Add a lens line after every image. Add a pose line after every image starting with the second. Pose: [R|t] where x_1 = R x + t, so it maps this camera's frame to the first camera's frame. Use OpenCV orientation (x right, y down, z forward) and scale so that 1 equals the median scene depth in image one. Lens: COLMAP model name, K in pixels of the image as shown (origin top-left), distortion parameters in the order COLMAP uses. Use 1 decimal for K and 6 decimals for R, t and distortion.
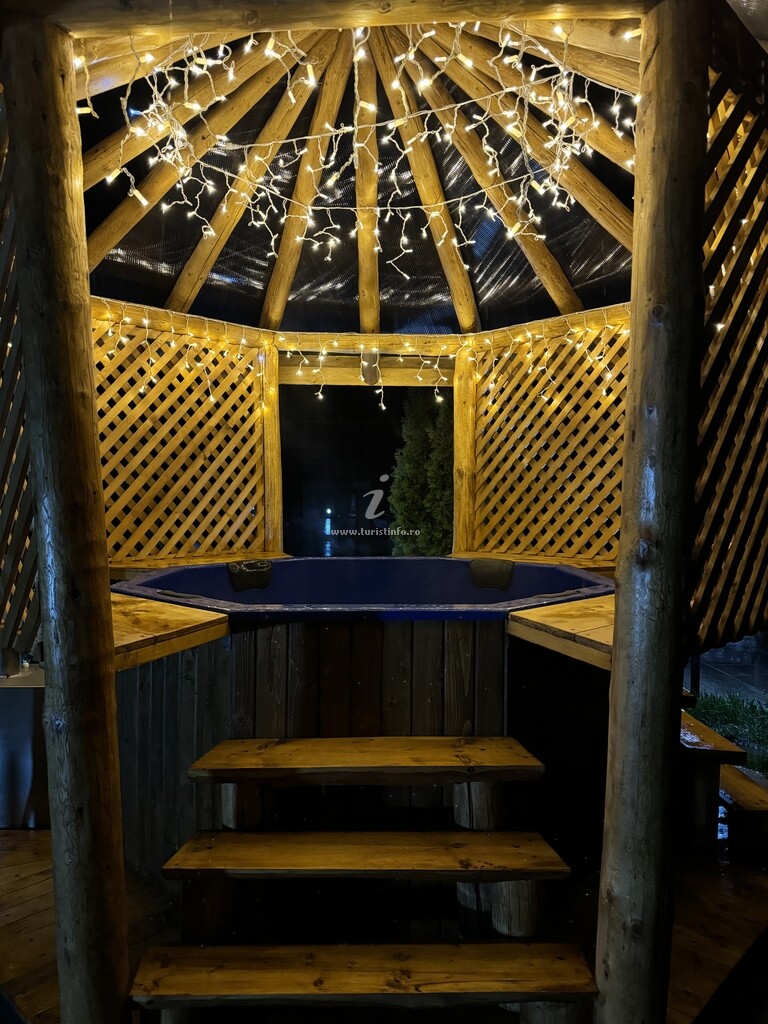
lens RADIAL K [[761.5, 0, 404.3], [0, 761.5, 506.4], [0, 0, 1]] dist [0.076353, -0.091598]
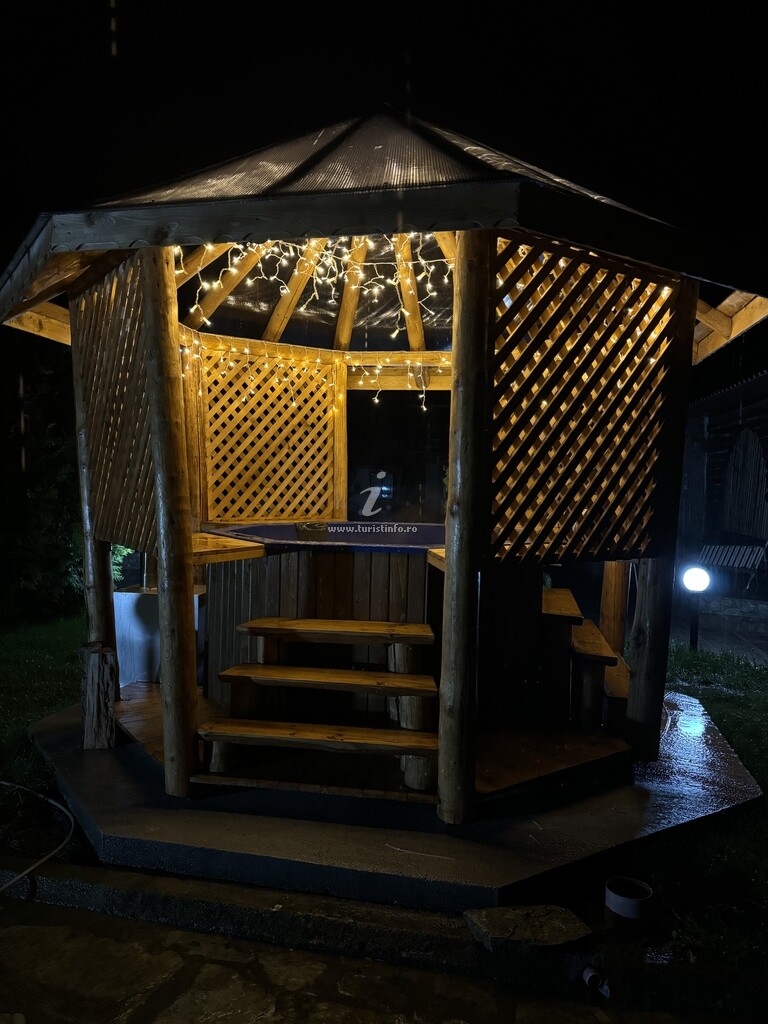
lens RADIAL K [[761.5, 0, 392.0], [0, 761.5, 502.7], [0, 0, 1]] dist [0.076353, -0.091598]
pose [[0.980713, 0.020616, -0.194363, 0.195665], [-0.017121, 0.999660, 0.019647, 0.005708], [0.194702, -0.015940, 0.980733, -0.316056]]
